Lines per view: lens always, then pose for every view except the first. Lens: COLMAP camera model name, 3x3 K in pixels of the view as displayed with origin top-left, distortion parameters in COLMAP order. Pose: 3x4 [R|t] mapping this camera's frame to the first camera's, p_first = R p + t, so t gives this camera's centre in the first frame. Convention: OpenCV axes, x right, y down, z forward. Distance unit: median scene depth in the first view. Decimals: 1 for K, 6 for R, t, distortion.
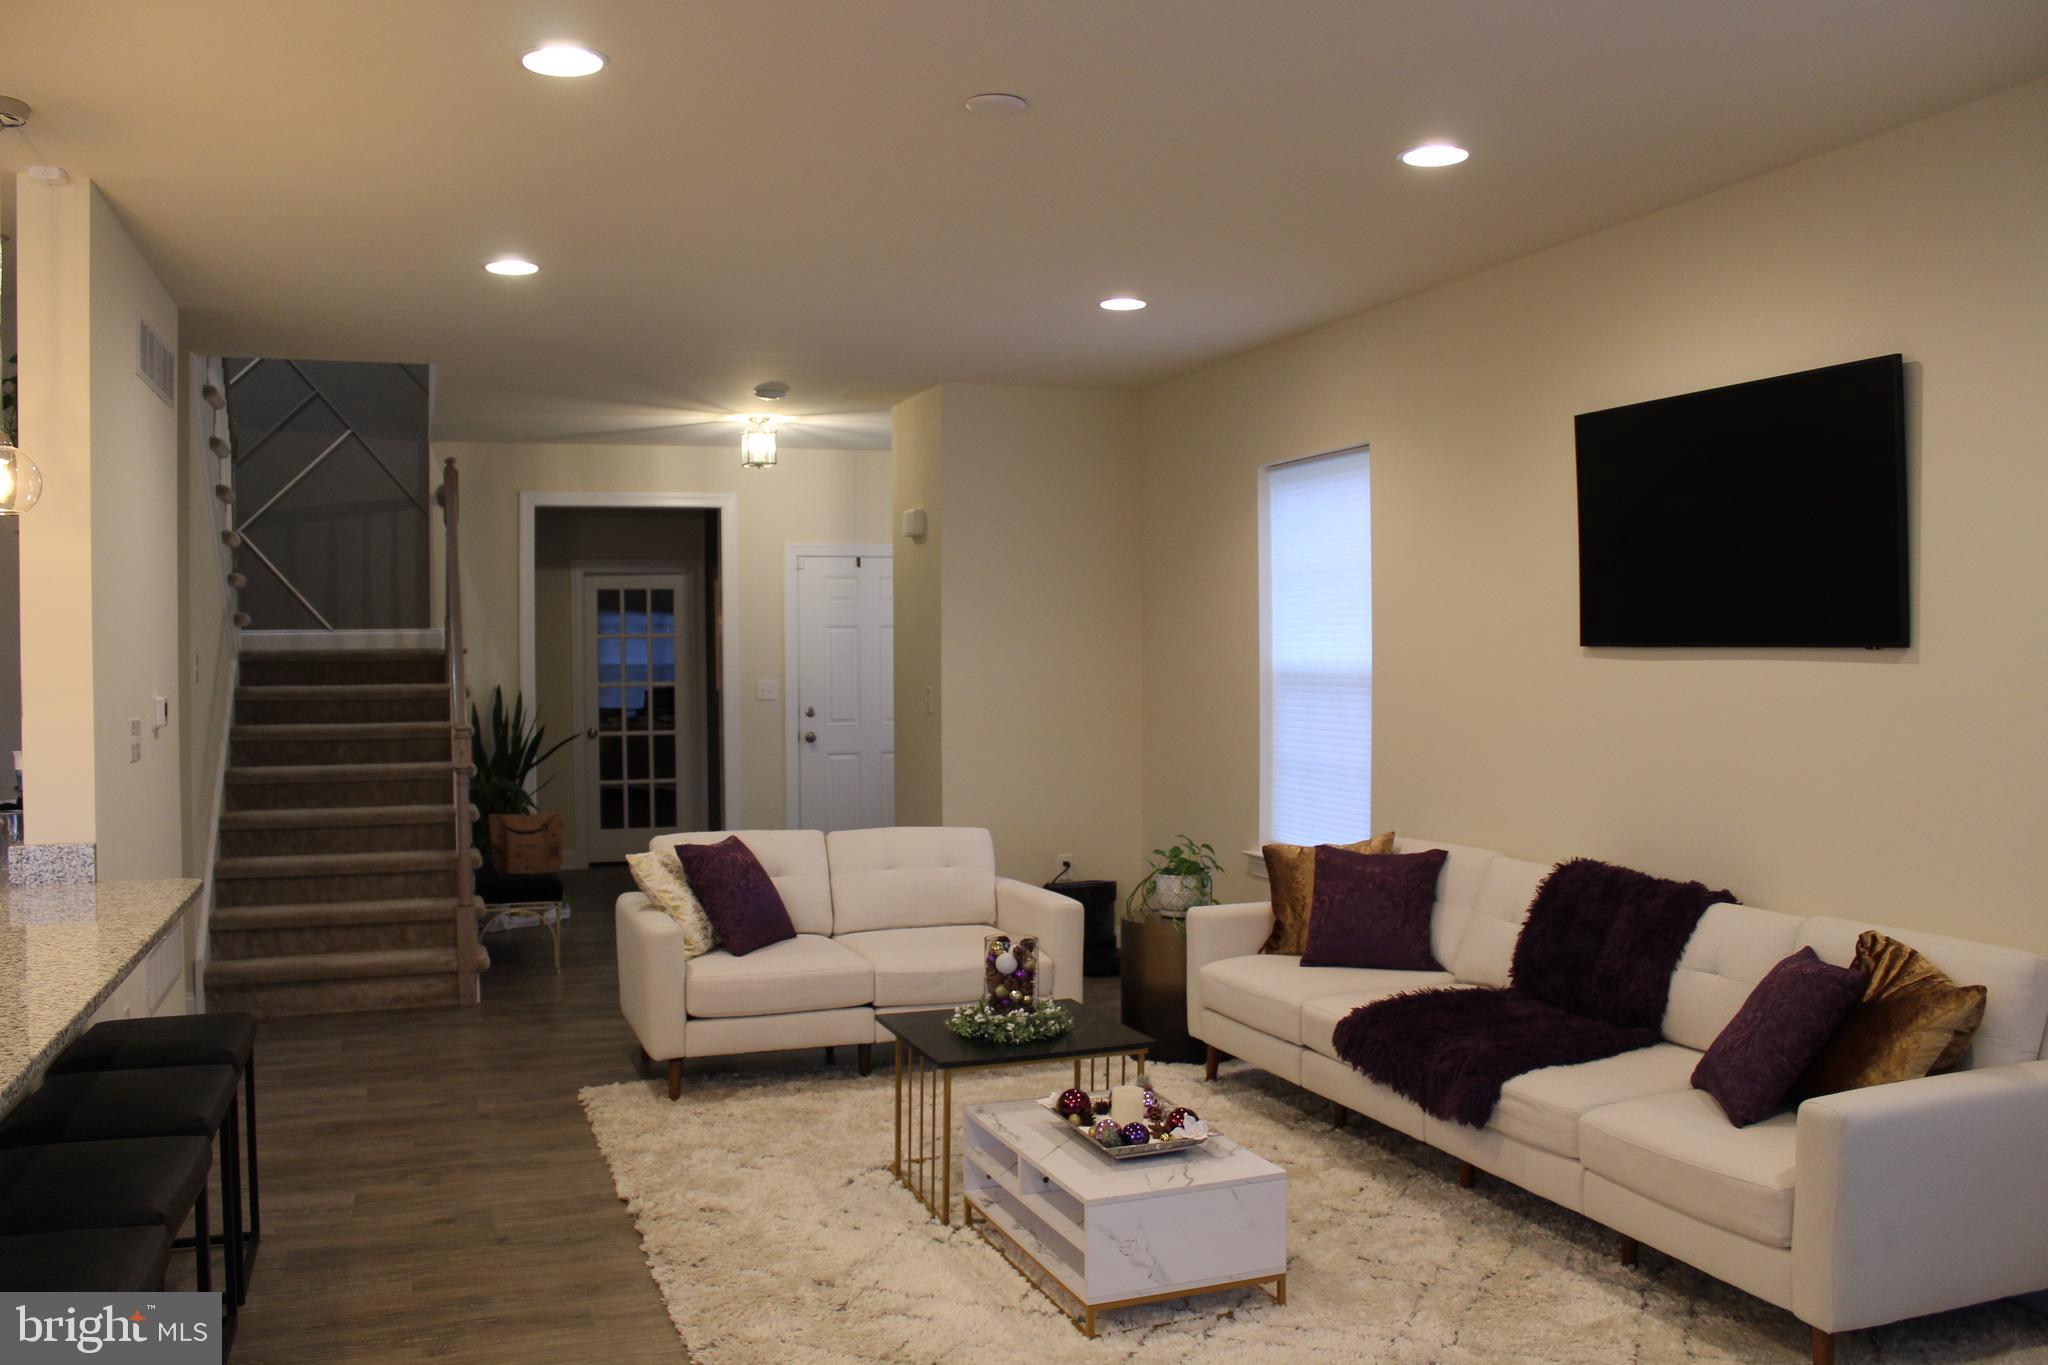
lens RADIAL K [[1703.0, 0, 1024.0], [0, 1703.0, 682.5], [0, 0, 1]] dist [-0.159839, 0.135139]
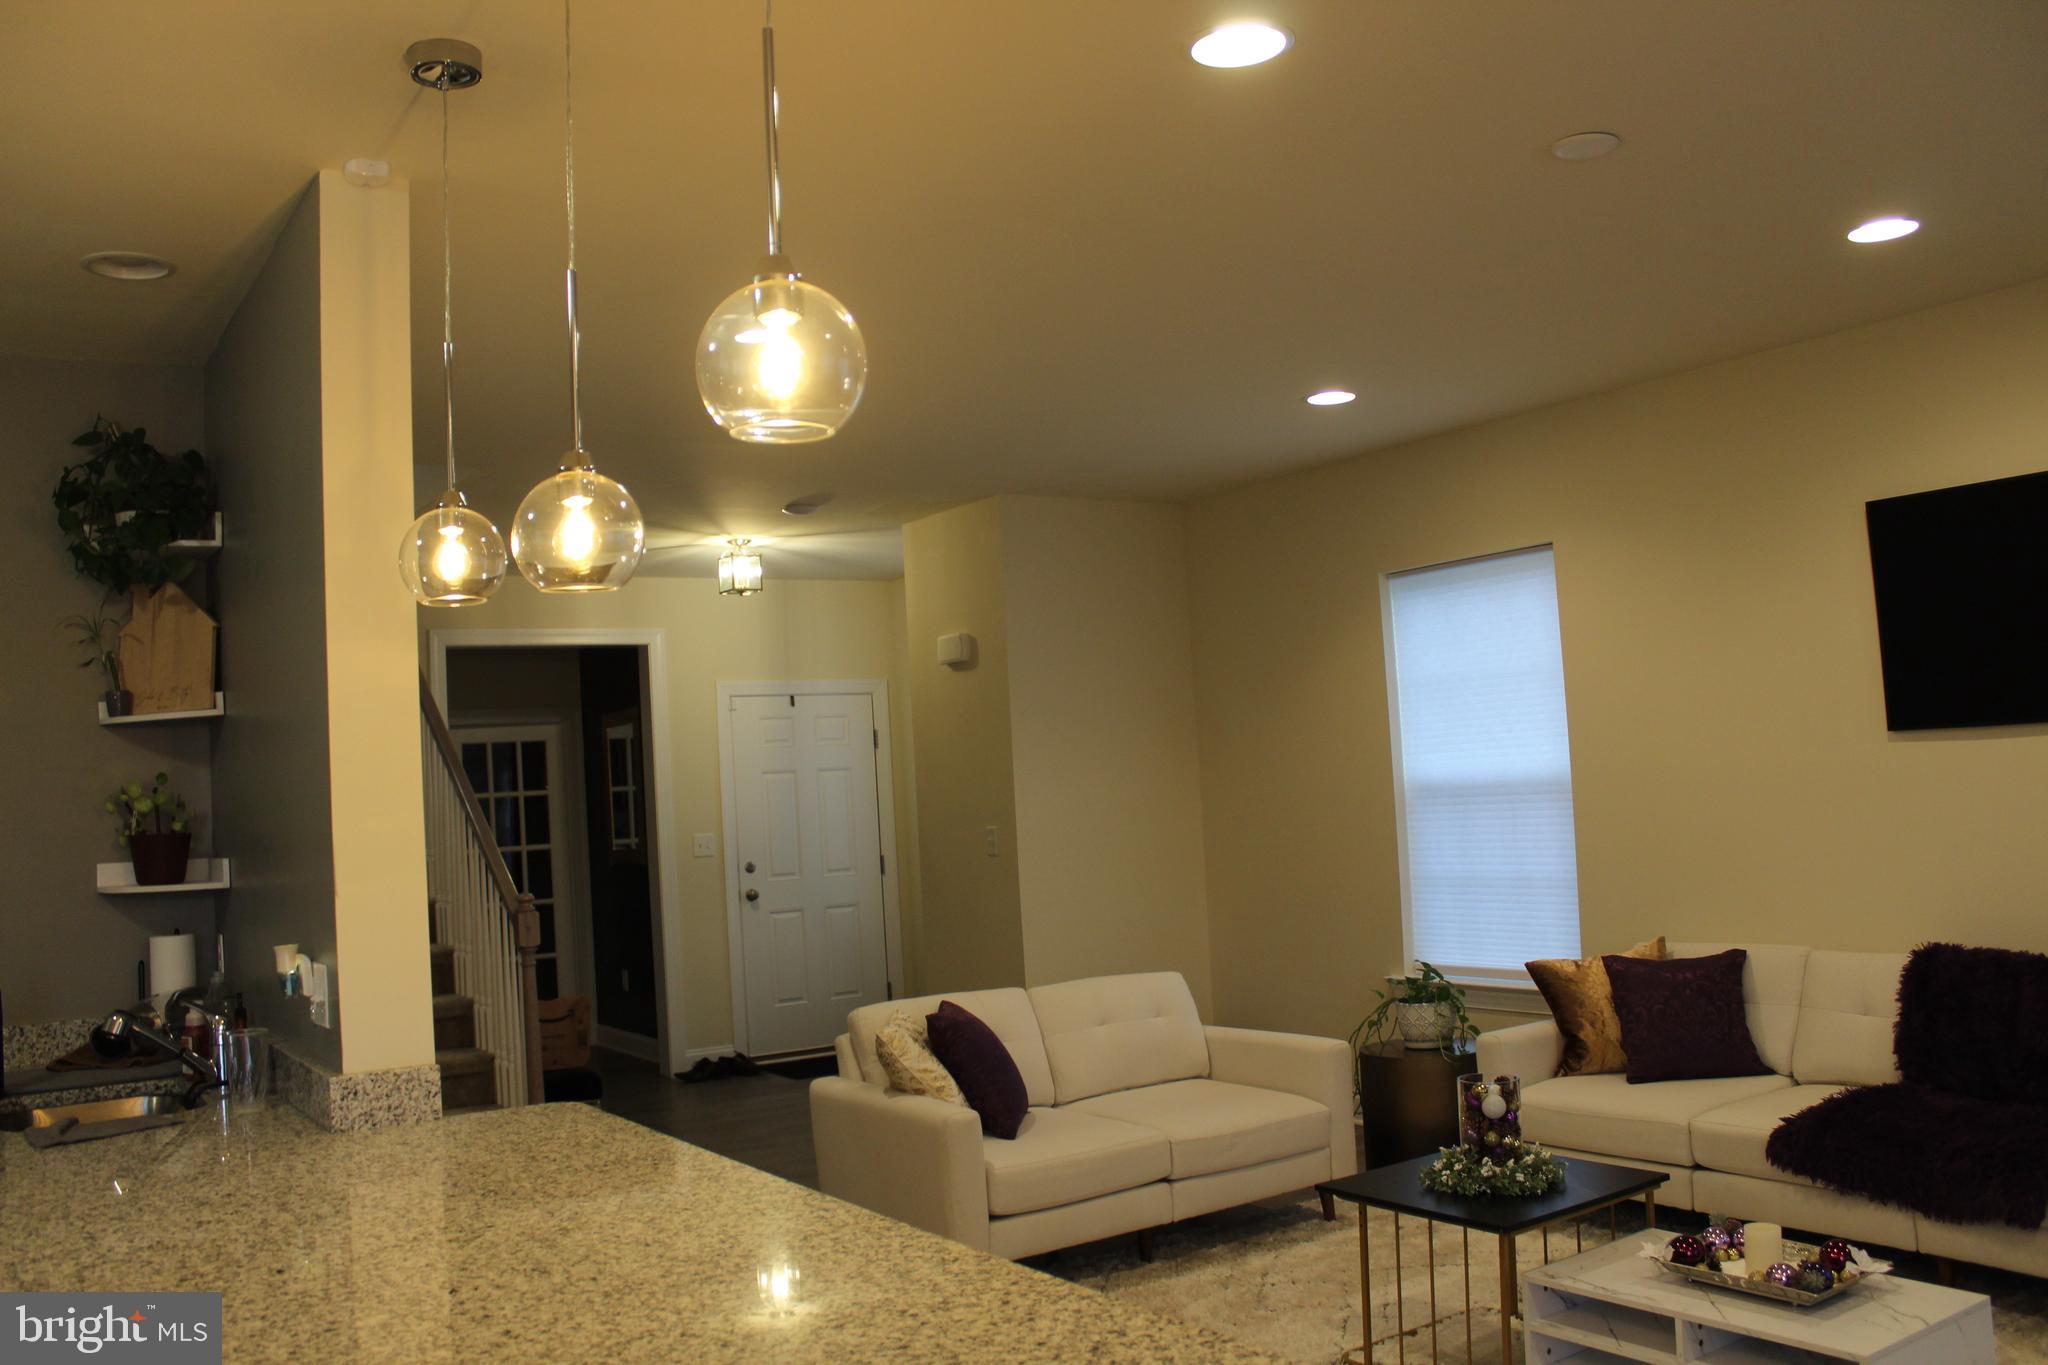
lens RADIAL K [[1707.2, 0, 1025.5], [0, 1707.2, 675.6], [0, 0, 1]] dist [-0.161957, 0.149705]
pose [[0.970736, -0.031679, 0.238050, -0.359702], [0.053485, 0.994884, -0.085709, 0.002072], [-0.234117, 0.095933, 0.967464, 0.148641]]
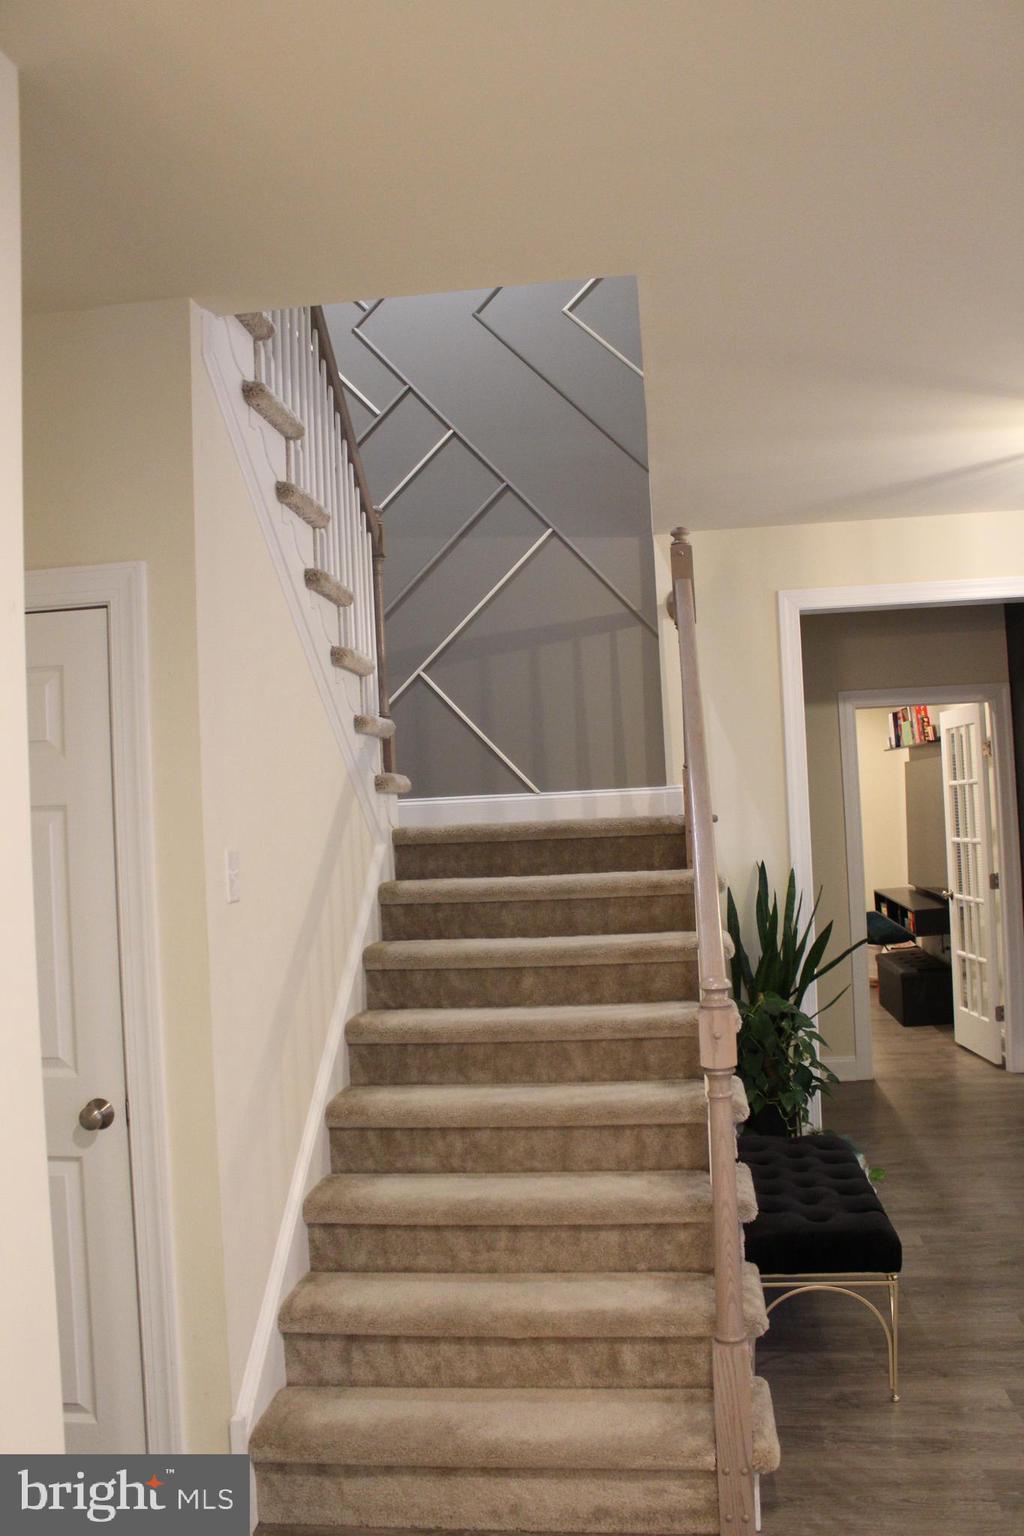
lens RADIAL K [[1277.2, 0, 516.5], [0, 1277.2, 763.4], [0, 0, 1]] dist [-0.159839, 0.135139]
pose [[0.889883, -0.050406, -0.453395, -0.268908], [0.028717, 0.998095, -0.054600, -0.023358], [0.455283, 0.035568, 0.889636, 0.796960]]
